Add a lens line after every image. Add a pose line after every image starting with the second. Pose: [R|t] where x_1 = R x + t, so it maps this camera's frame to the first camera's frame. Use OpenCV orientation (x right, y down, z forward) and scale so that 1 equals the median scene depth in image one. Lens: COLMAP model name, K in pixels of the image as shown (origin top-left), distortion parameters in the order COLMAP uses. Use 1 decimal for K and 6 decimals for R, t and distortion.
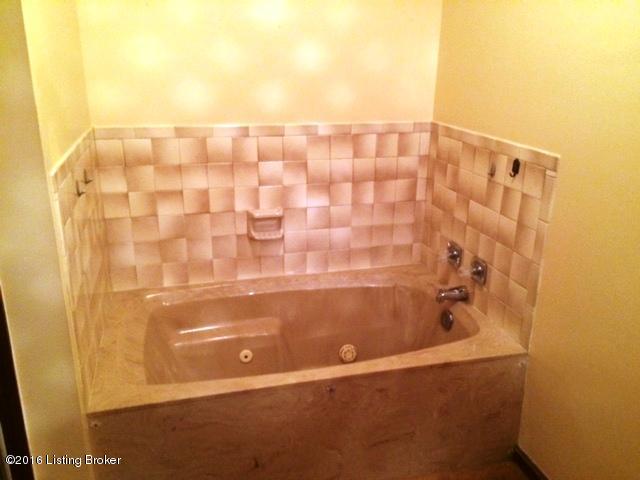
lens RADIAL K [[541.9, 0, 322.1], [0, 541.9, 244.4], [0, 0, 1]] dist [0.062947, -0.081817]
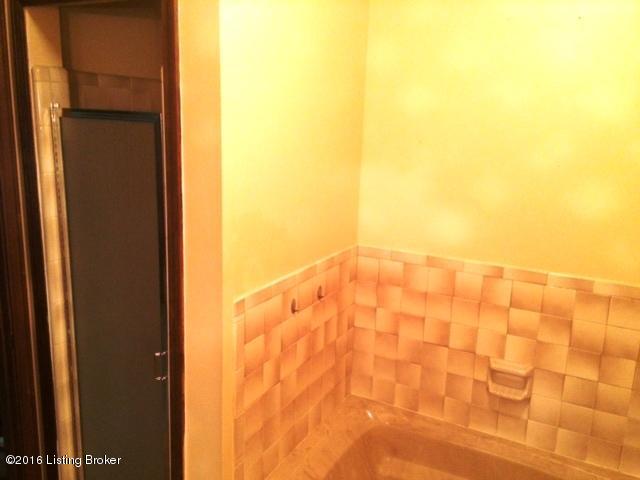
lens RADIAL K [[541.9, 0, 320.2], [0, 541.9, 235.0], [0, 0, 1]] dist [0.062947, -0.081817]
pose [[0.716444, 0.154465, -0.680330, 0.245956], [-0.247149, 0.968132, -0.040460, -0.153606], [0.652400, 0.197130, 0.731788, 0.127876]]
